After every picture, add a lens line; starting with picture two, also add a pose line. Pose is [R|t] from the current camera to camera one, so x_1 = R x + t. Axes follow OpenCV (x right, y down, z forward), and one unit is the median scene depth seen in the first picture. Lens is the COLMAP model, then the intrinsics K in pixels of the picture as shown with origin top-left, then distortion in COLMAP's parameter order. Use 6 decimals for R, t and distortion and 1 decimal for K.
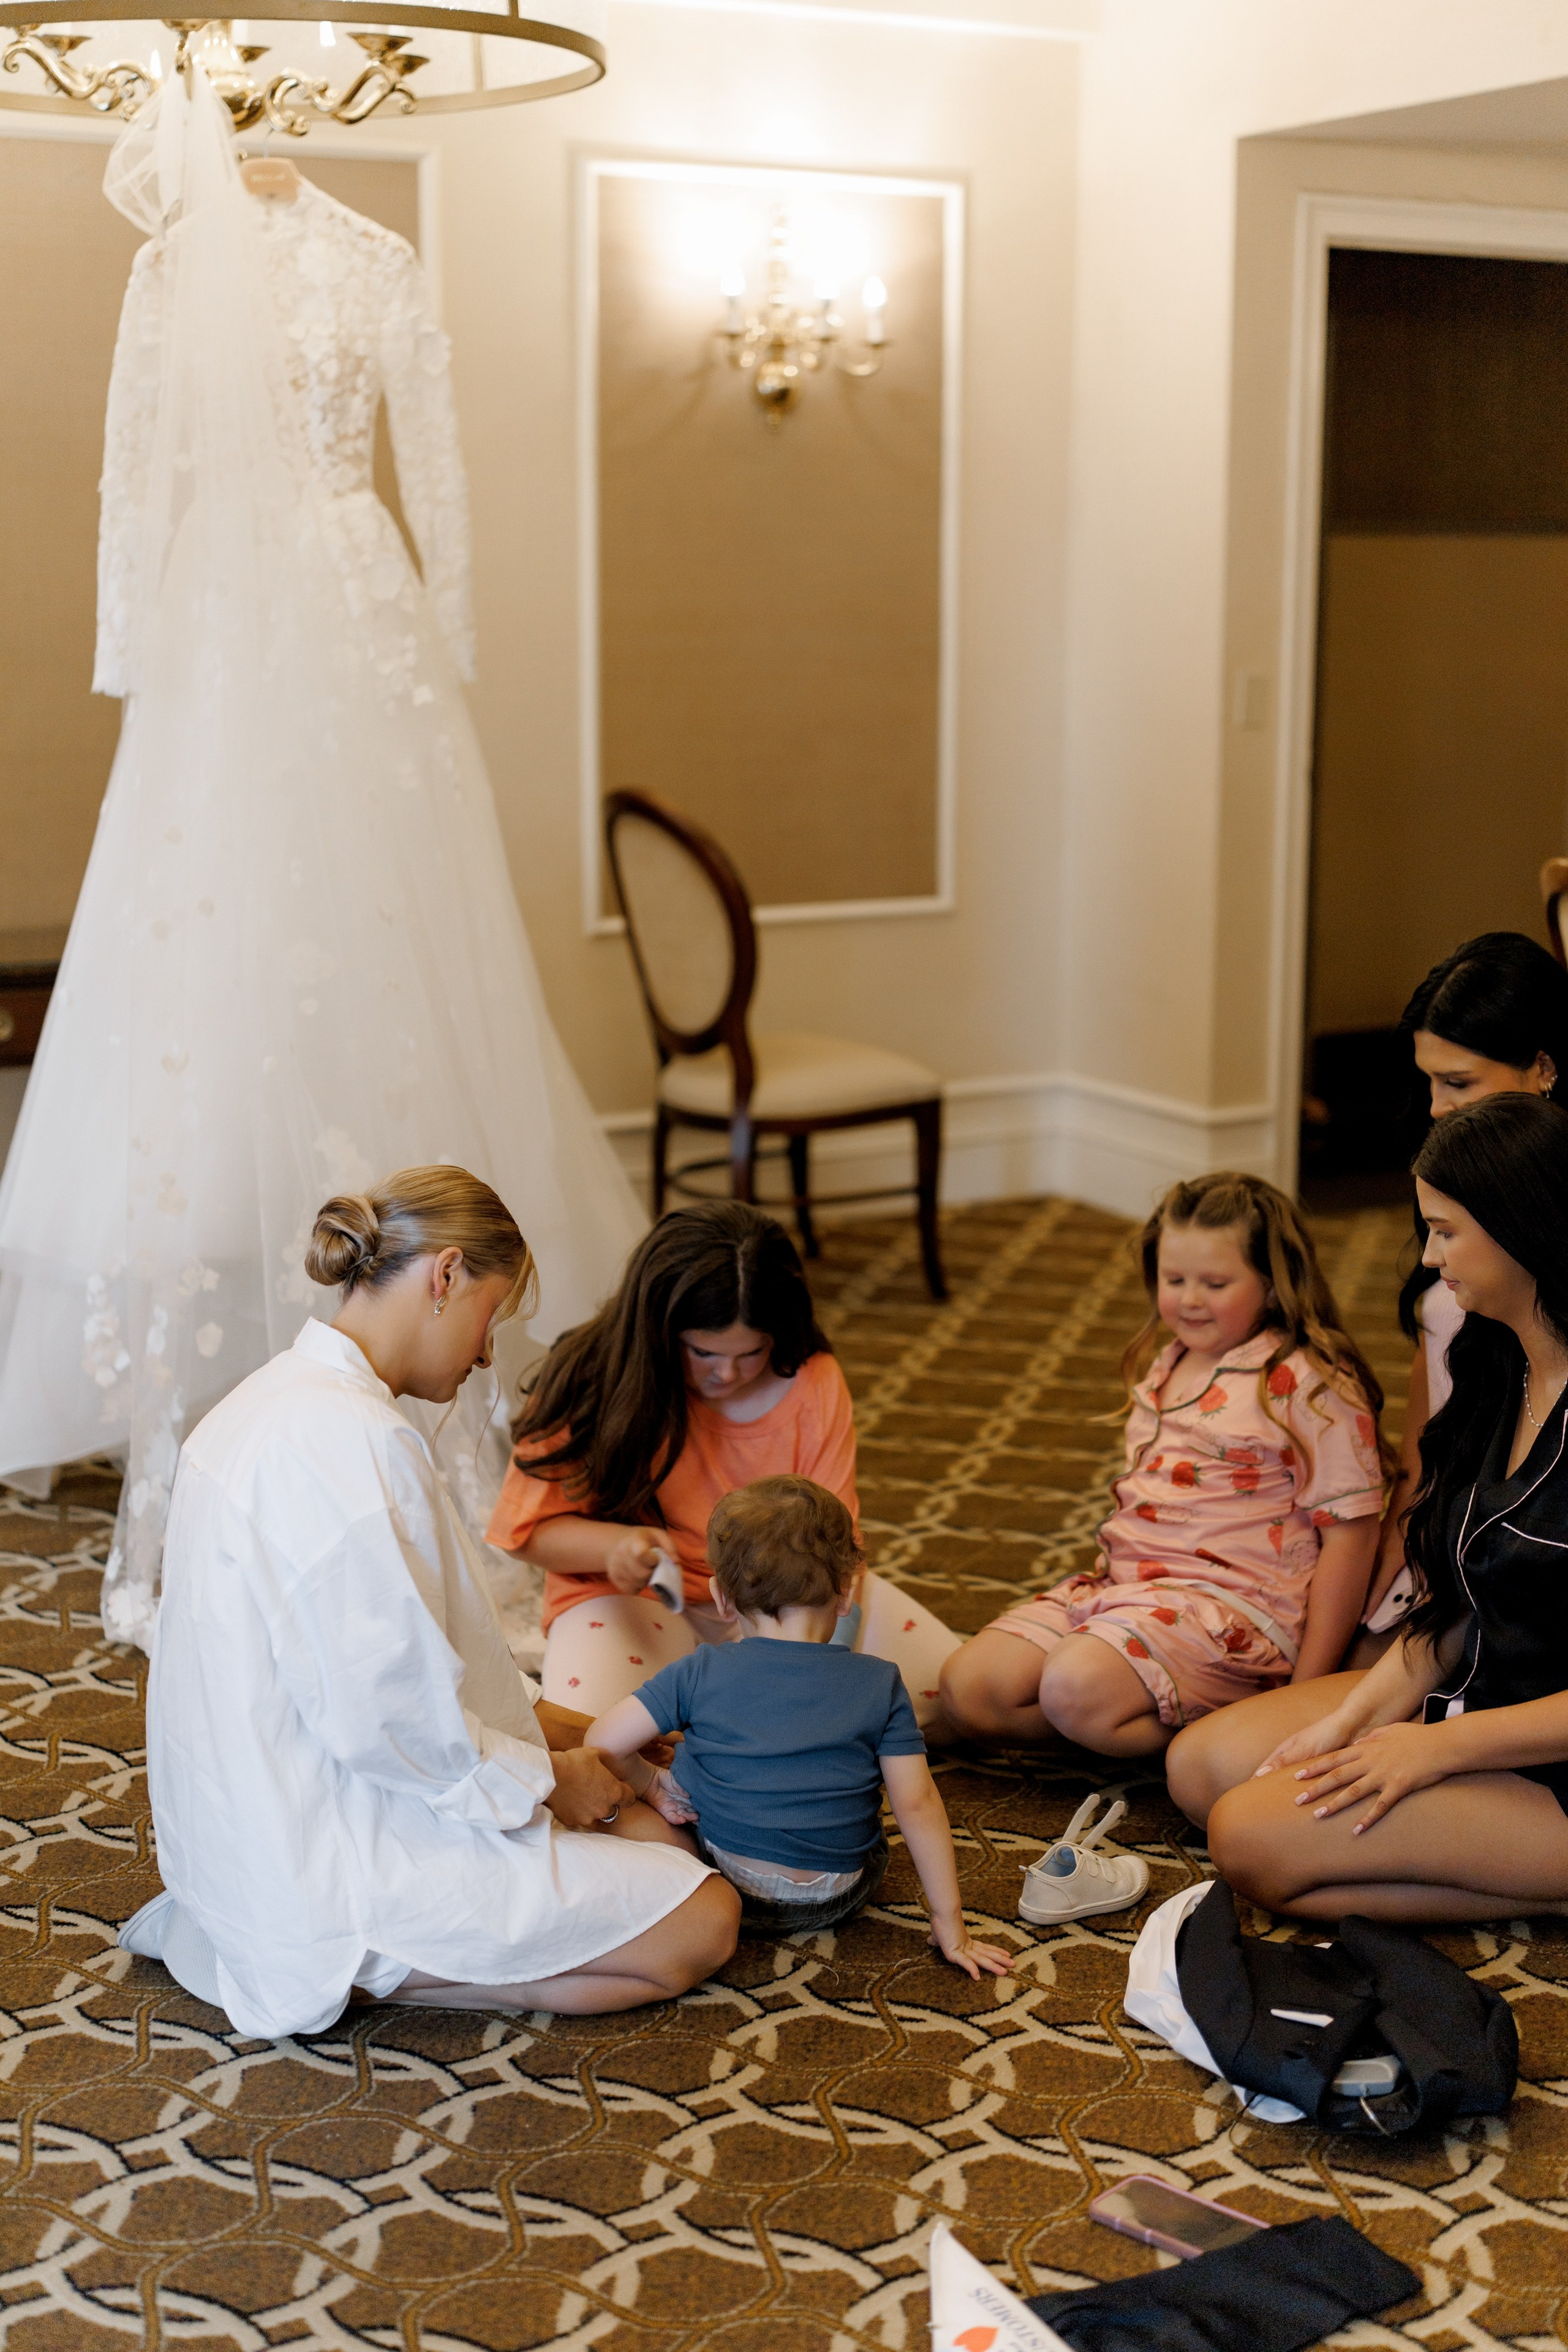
lens RADIAL K [[3310.2, 0, 824.0], [0, 3310.2, 1160.3], [0, 0, 1]] dist [0.002016, 0.000000]
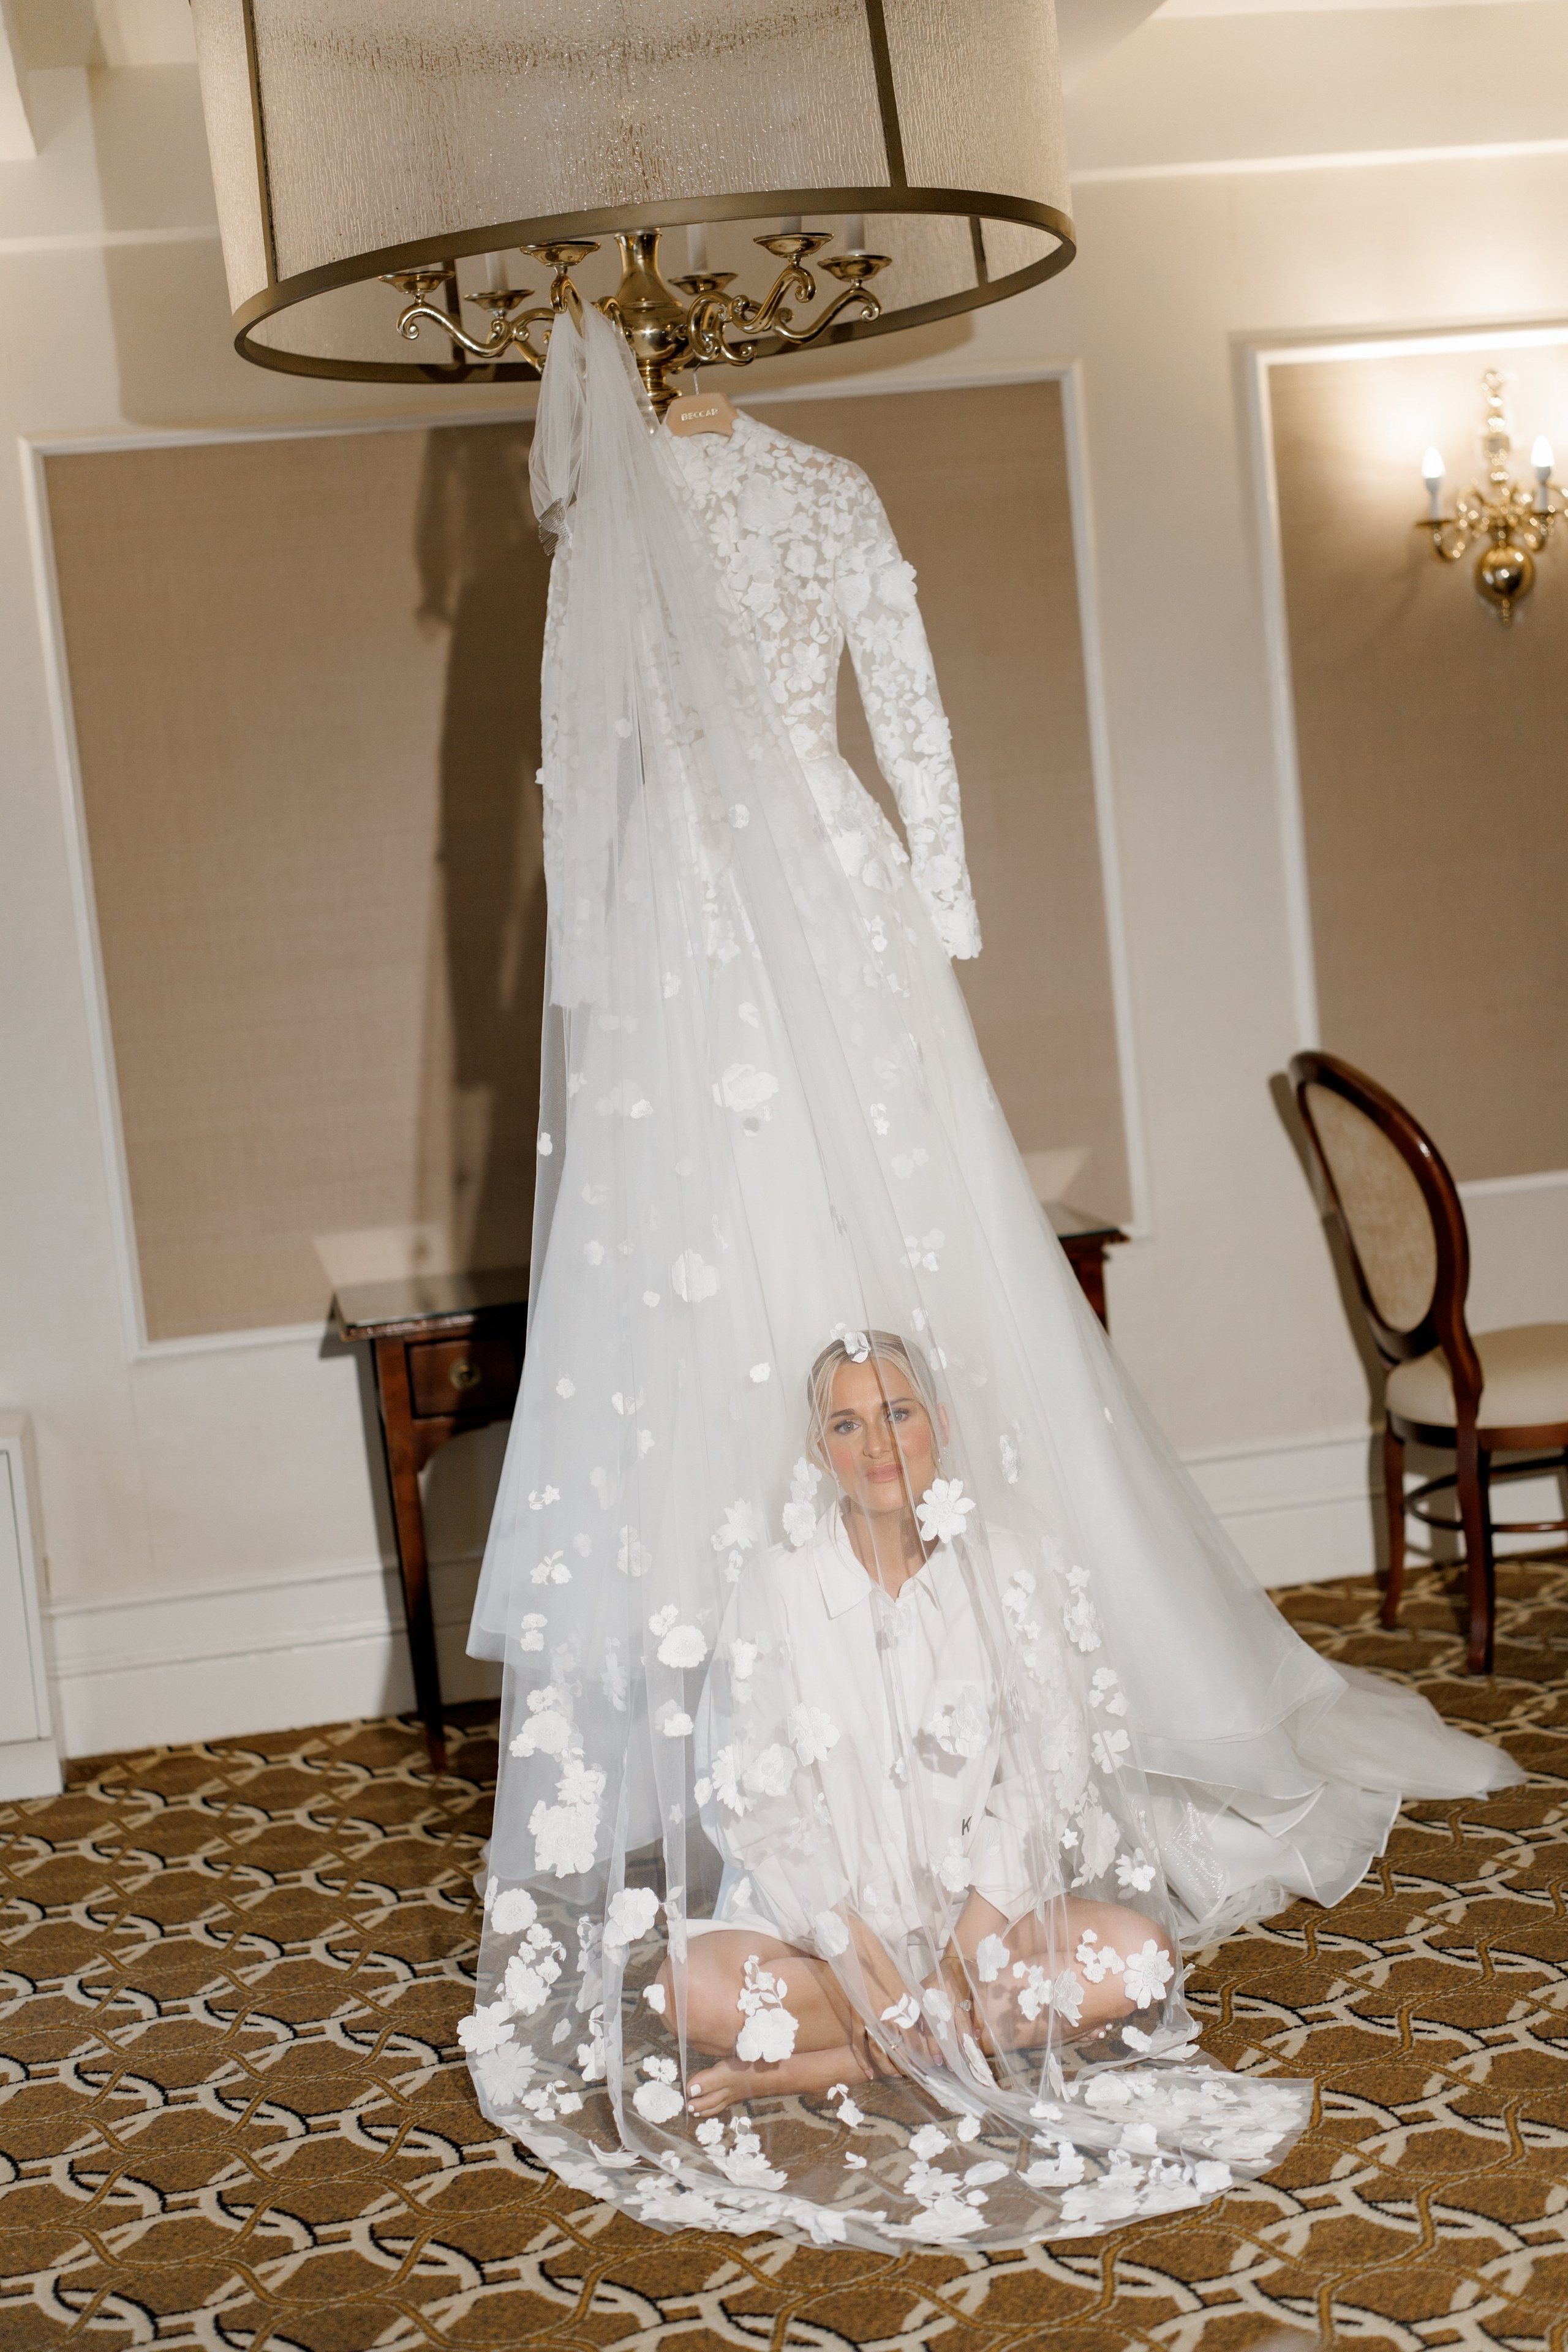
lens RADIAL K [[3310.2, 0, 779.4], [0, 3310.2, 1178.8], [0, 0, 1]] dist [0.002016, 0.000000]
pose [[0.936854, -0.056536, -0.345121, 0.140814], [0.033579, 0.996829, -0.072143, -0.028720], [0.348105, 0.055999, 0.935781, 0.188147]]
